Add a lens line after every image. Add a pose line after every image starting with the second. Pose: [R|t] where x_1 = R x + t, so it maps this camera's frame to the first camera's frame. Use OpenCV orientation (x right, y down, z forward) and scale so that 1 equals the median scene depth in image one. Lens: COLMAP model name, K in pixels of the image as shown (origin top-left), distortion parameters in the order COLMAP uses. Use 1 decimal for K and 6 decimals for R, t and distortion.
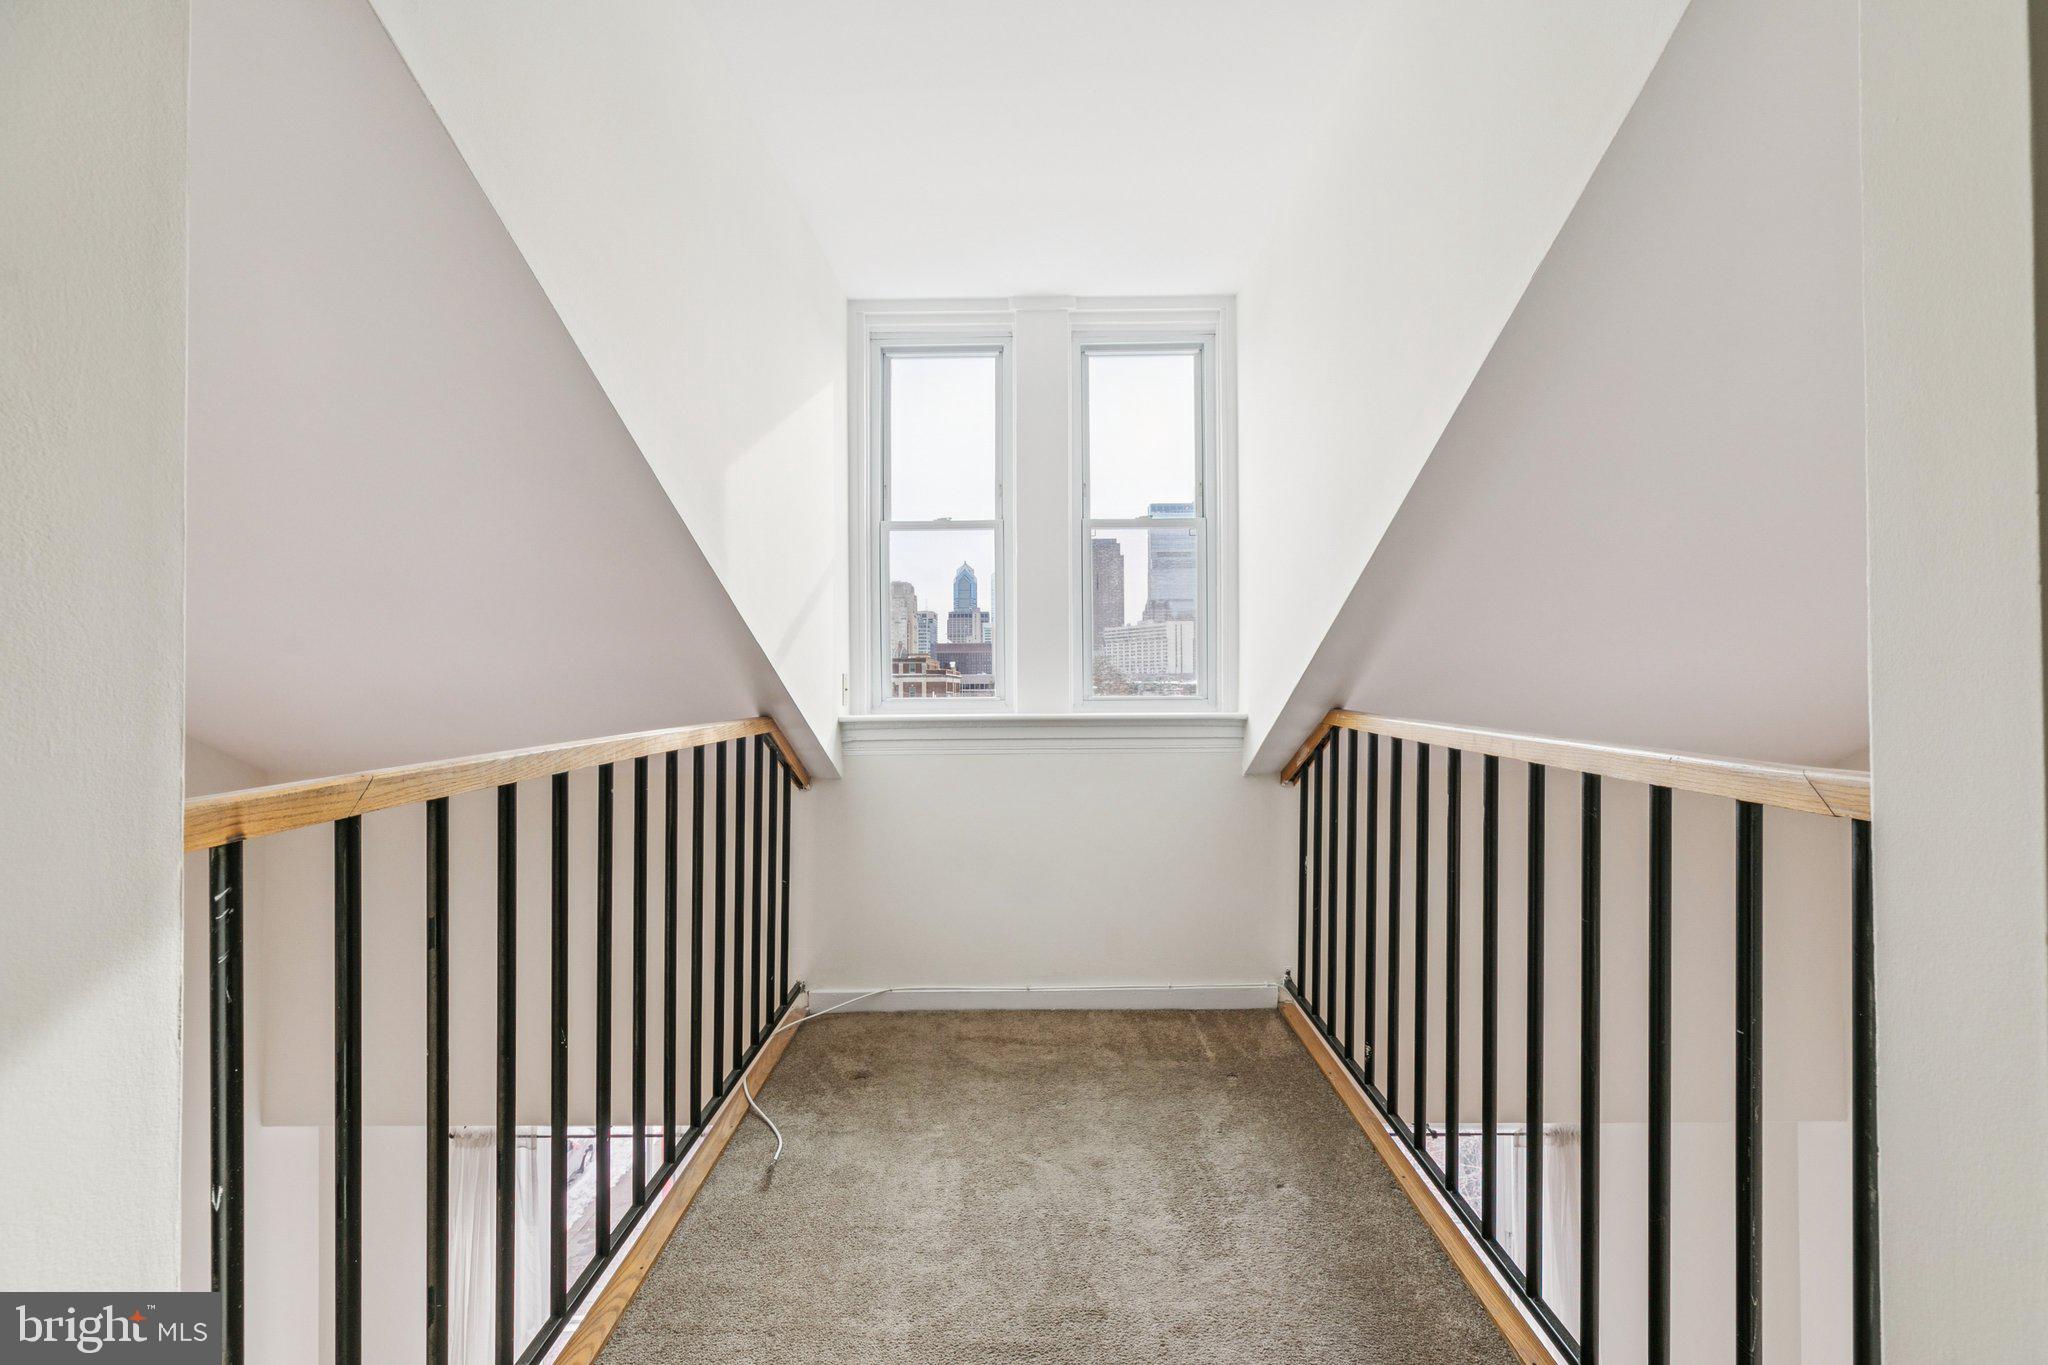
lens RADIAL K [[917.9, 0, 1022.8], [0, 917.9, 684.6], [0, 0, 1]] dist [0.005630, -0.001397]
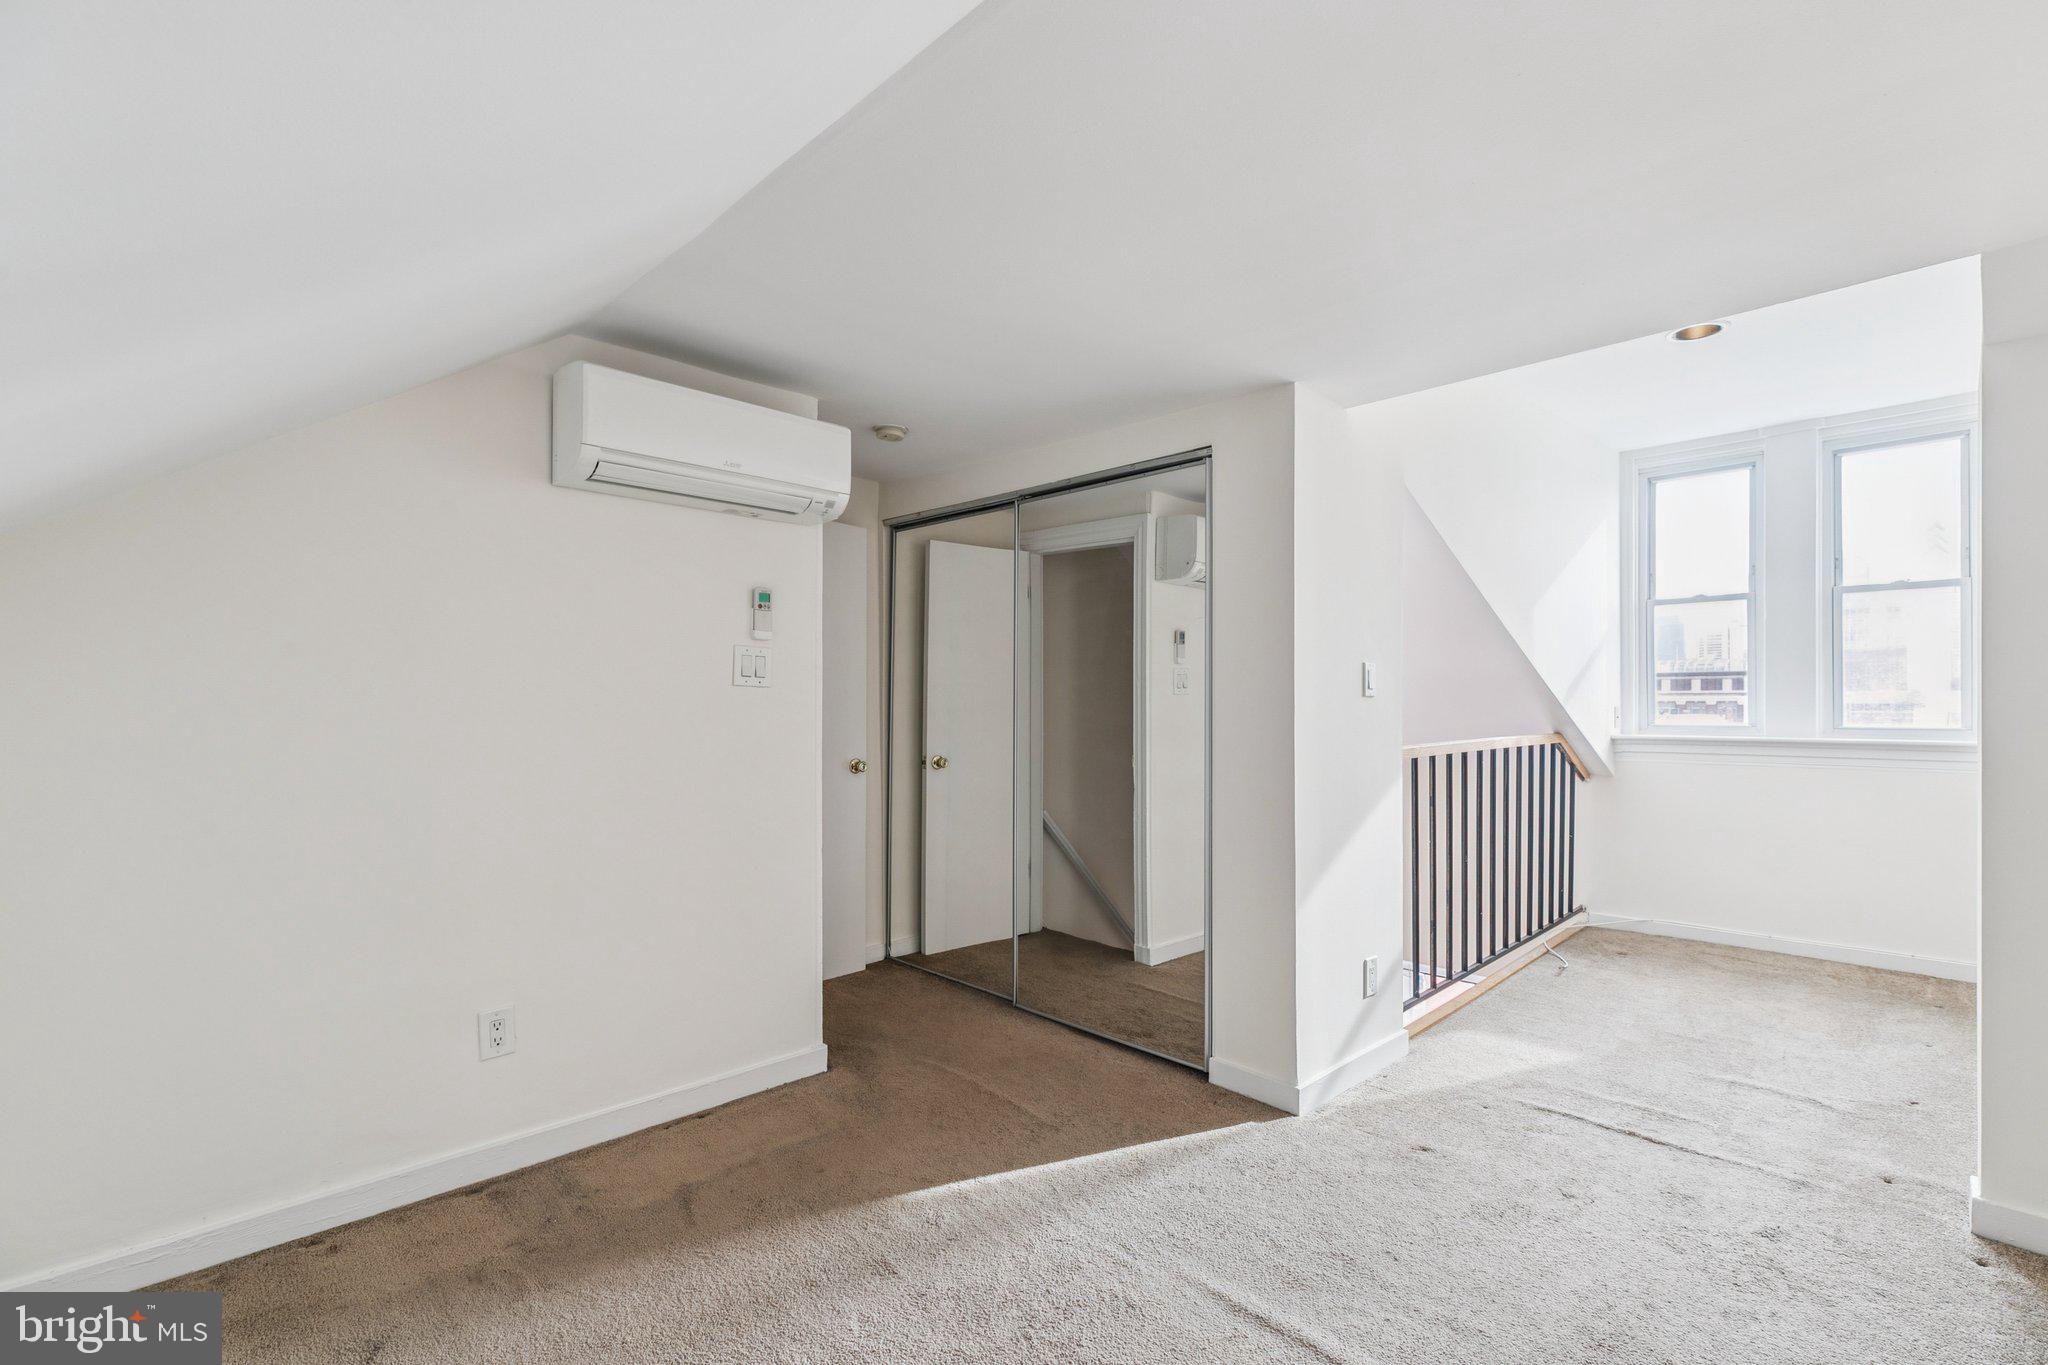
lens RADIAL K [[917.9, 0, 1027.6], [0, 917.9, 693.0], [0, 0, 1]] dist [0.005630, -0.001397]
pose [[0.700380, -0.002508, -0.713765, 0.219778], [-0.004972, 0.999952, -0.008392, -0.018004], [0.713752, 0.009427, 0.700335, -0.791588]]
